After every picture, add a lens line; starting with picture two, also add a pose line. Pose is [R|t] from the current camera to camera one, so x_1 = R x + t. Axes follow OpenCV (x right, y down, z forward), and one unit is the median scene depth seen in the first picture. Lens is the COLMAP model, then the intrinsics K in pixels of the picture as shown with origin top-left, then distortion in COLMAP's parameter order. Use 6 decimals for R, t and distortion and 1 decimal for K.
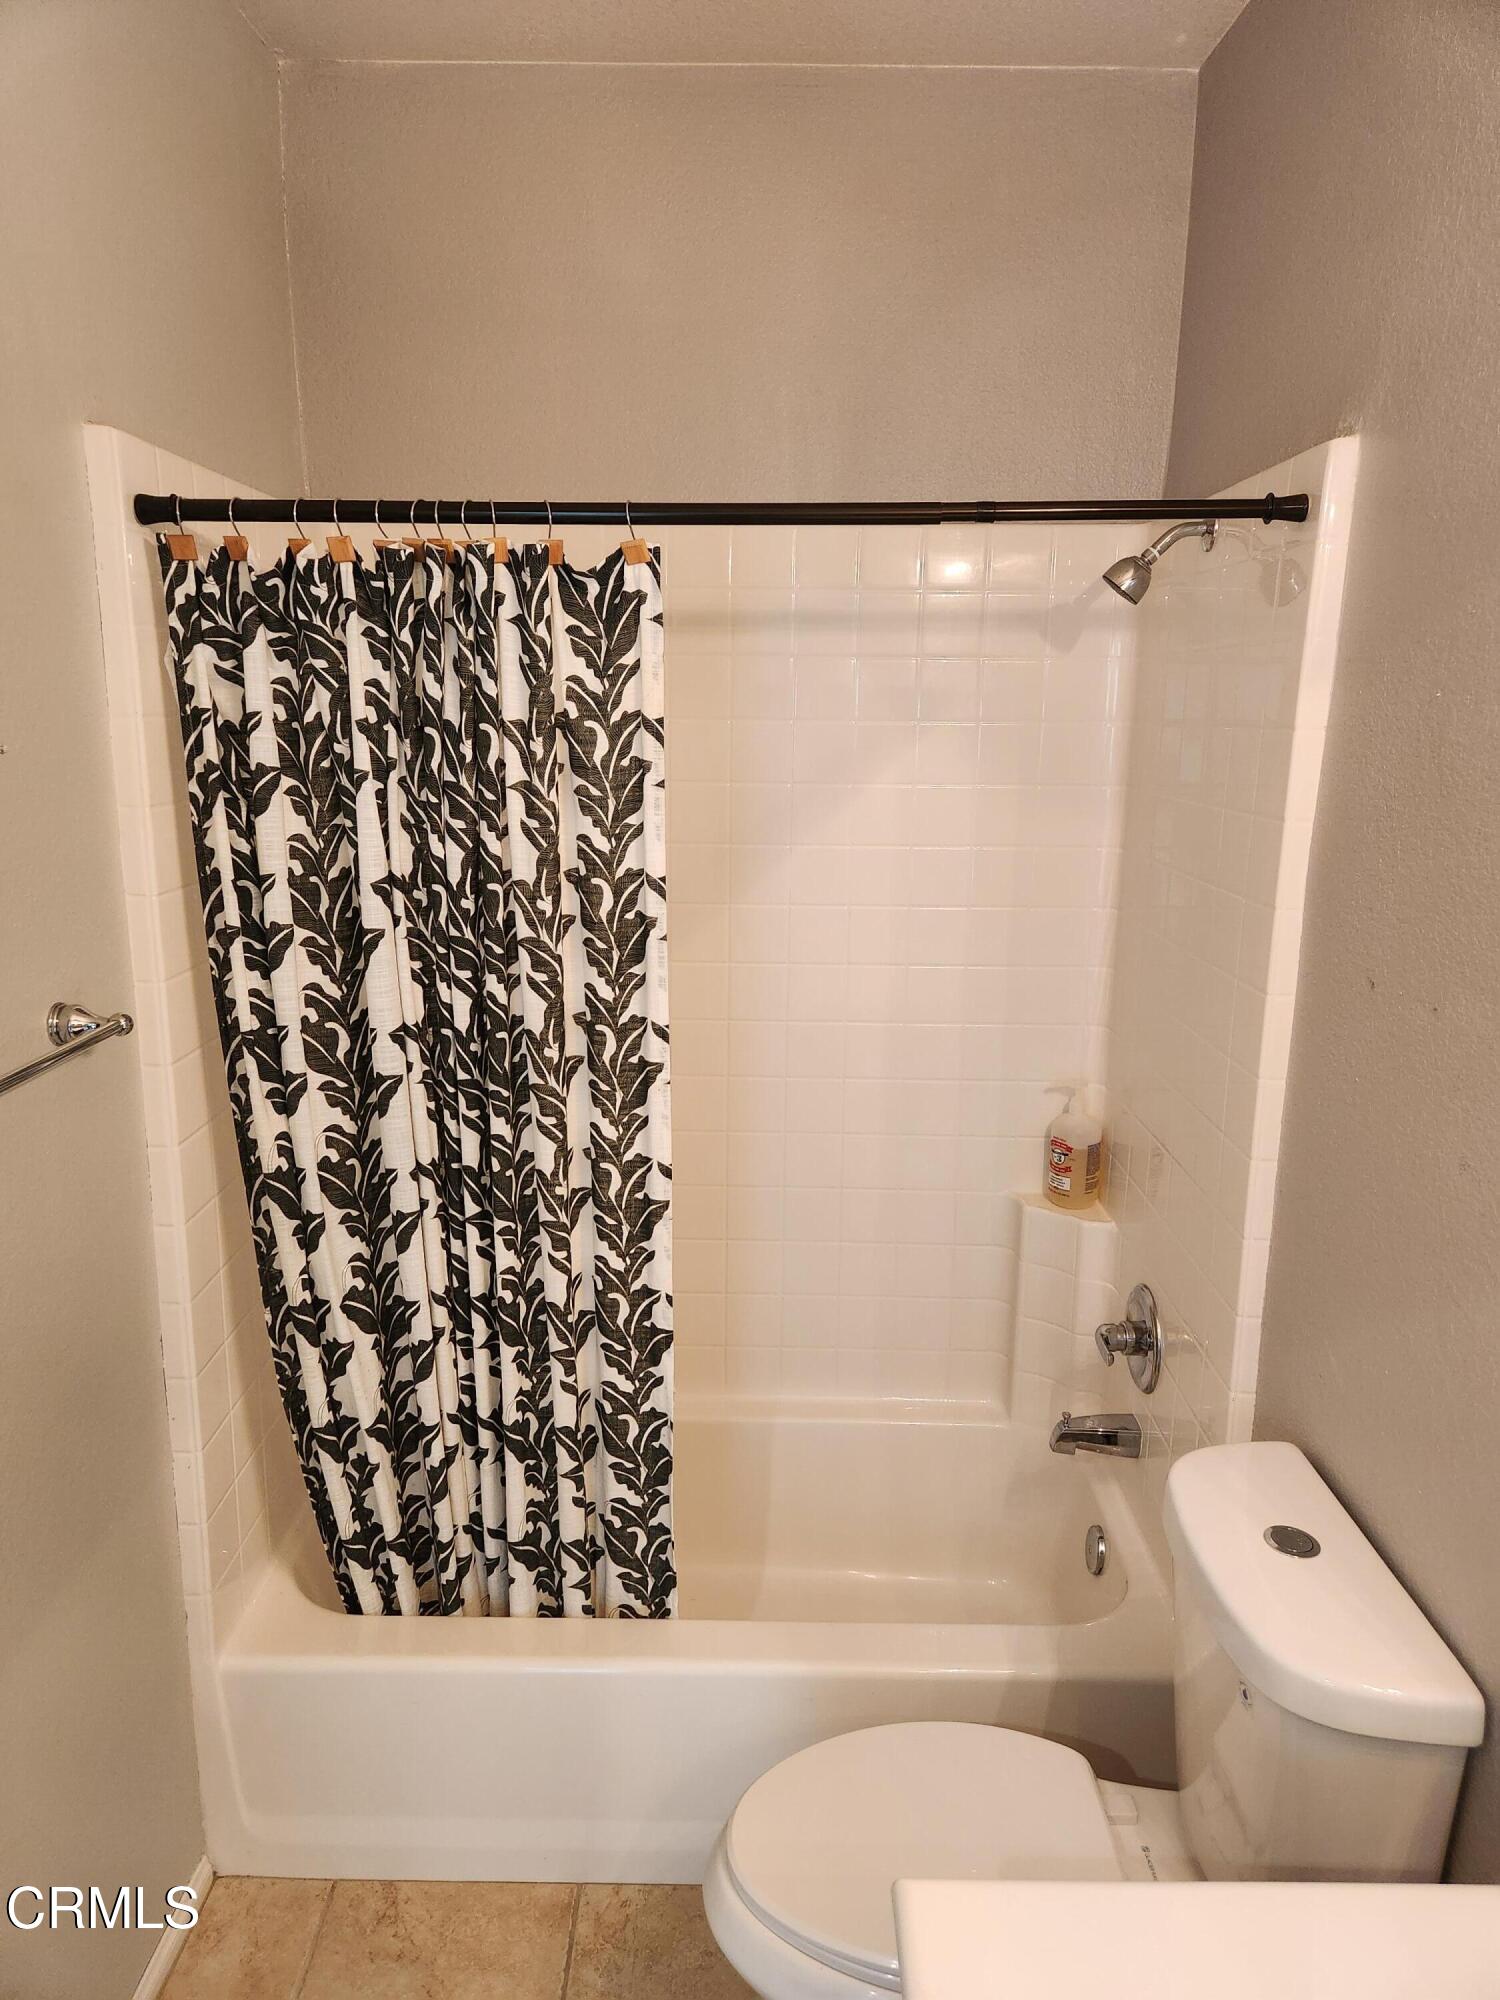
lens RADIAL K [[1354.3, 0, 759.0], [0, 1354.3, 1010.2], [0, 0, 1]] dist [0.072867, -0.057929]
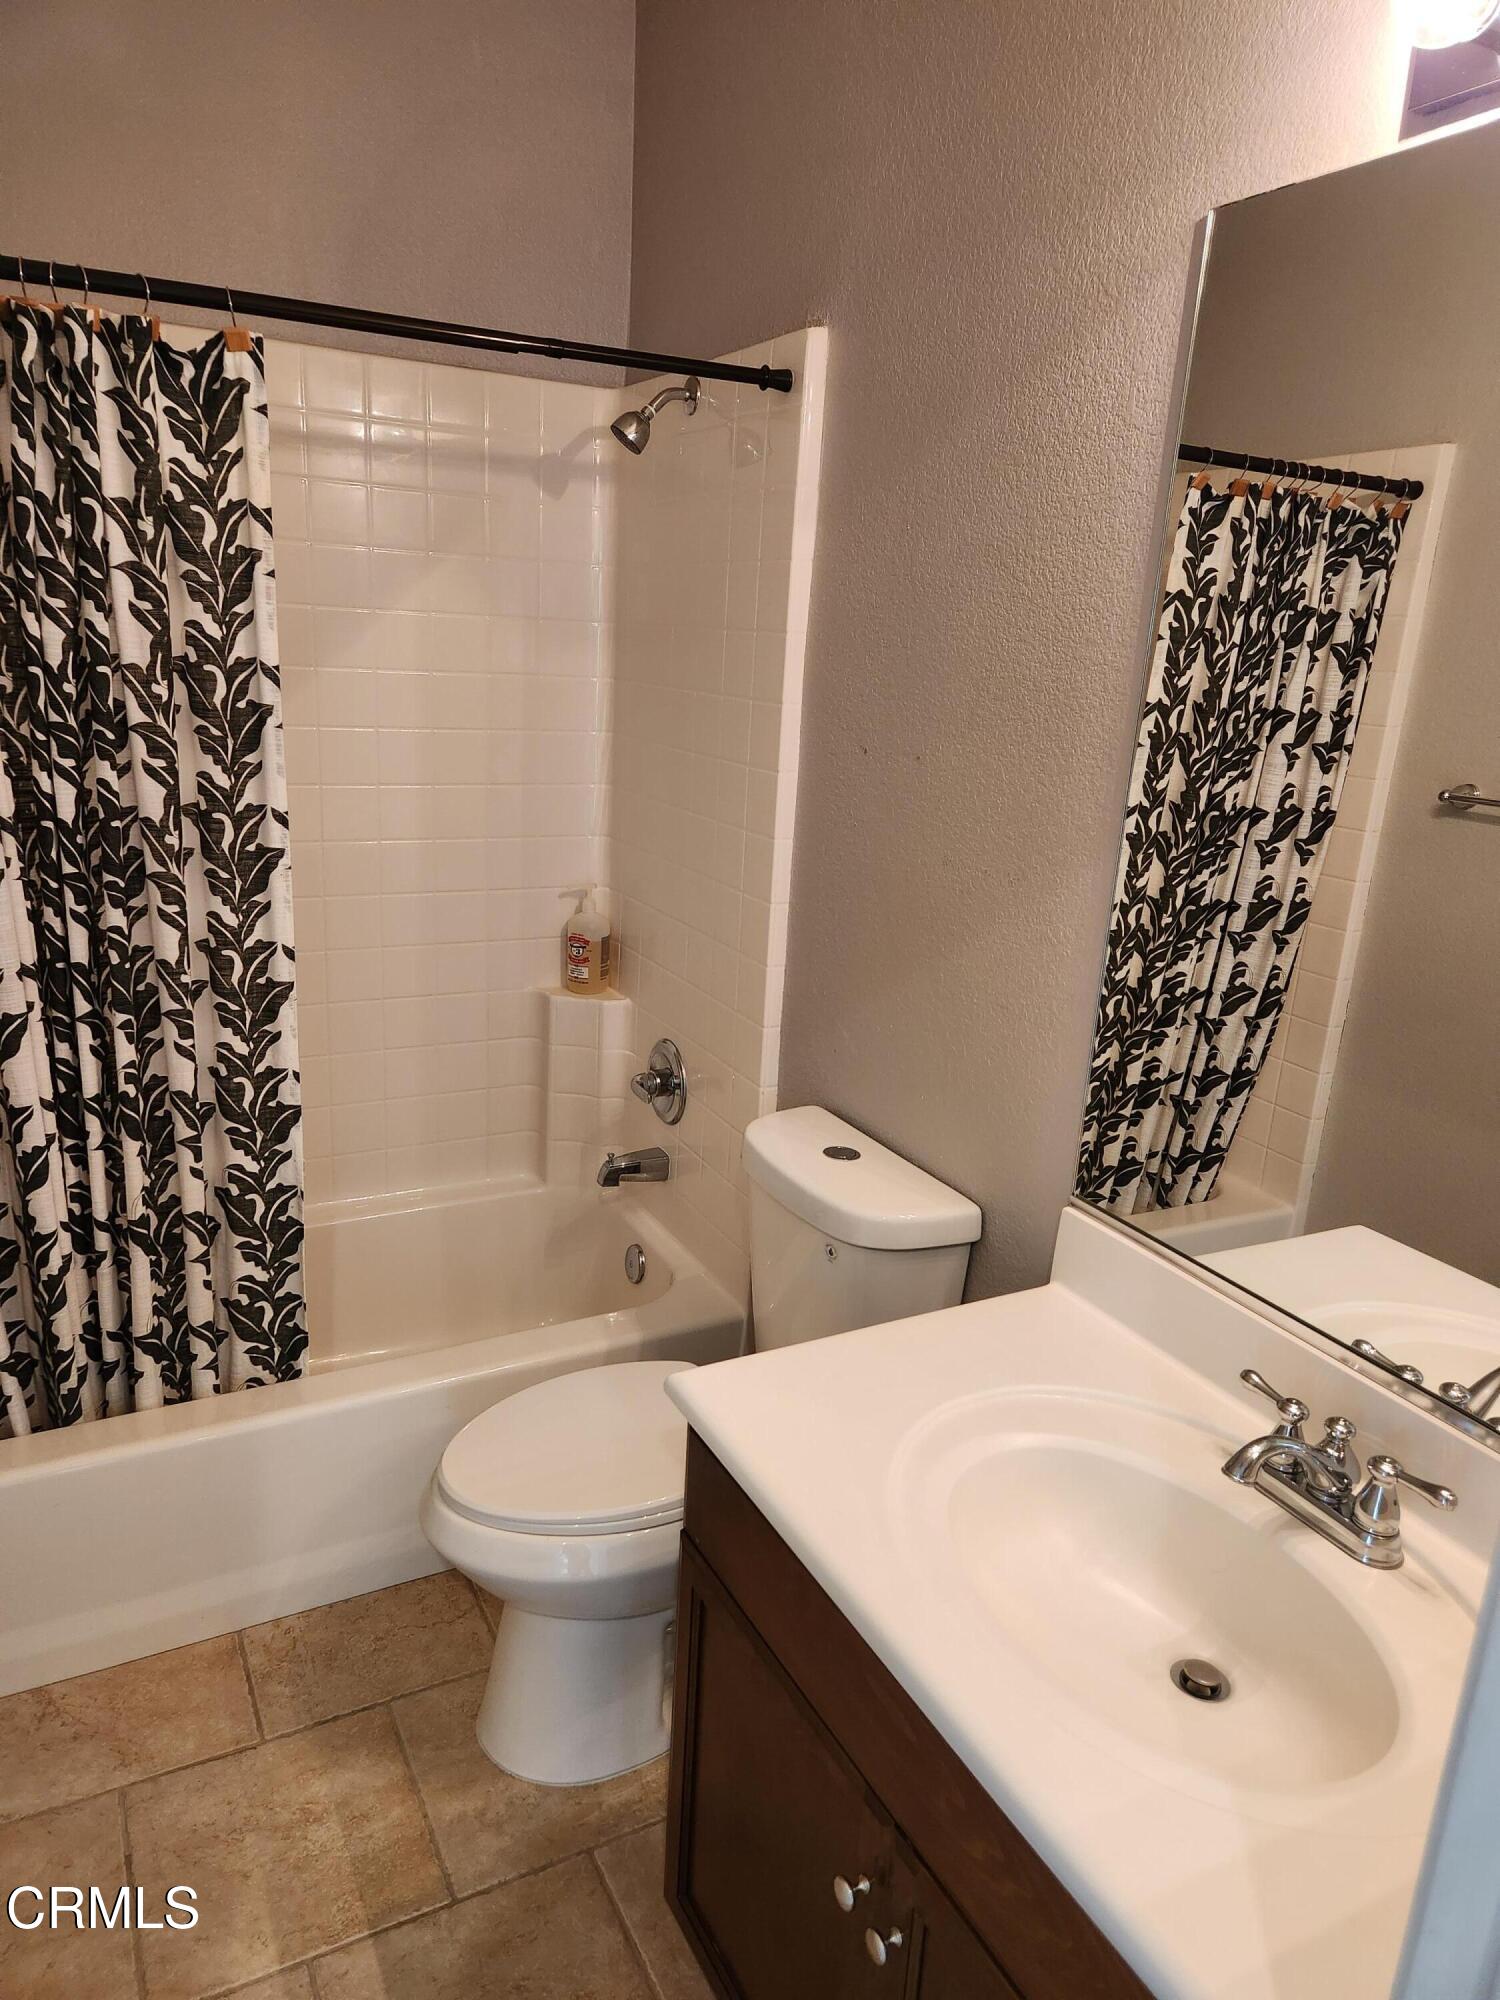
lens RADIAL K [[1354.3, 0, 752.7], [0, 1354.3, 1037.9], [0, 0, 1]] dist [0.072867, -0.057929]
pose [[0.876210, -0.101828, 0.471048, -0.274101], [0.065835, 0.993551, 0.092318, 0.114338], [-0.477411, -0.049878, 0.877264, -0.131337]]
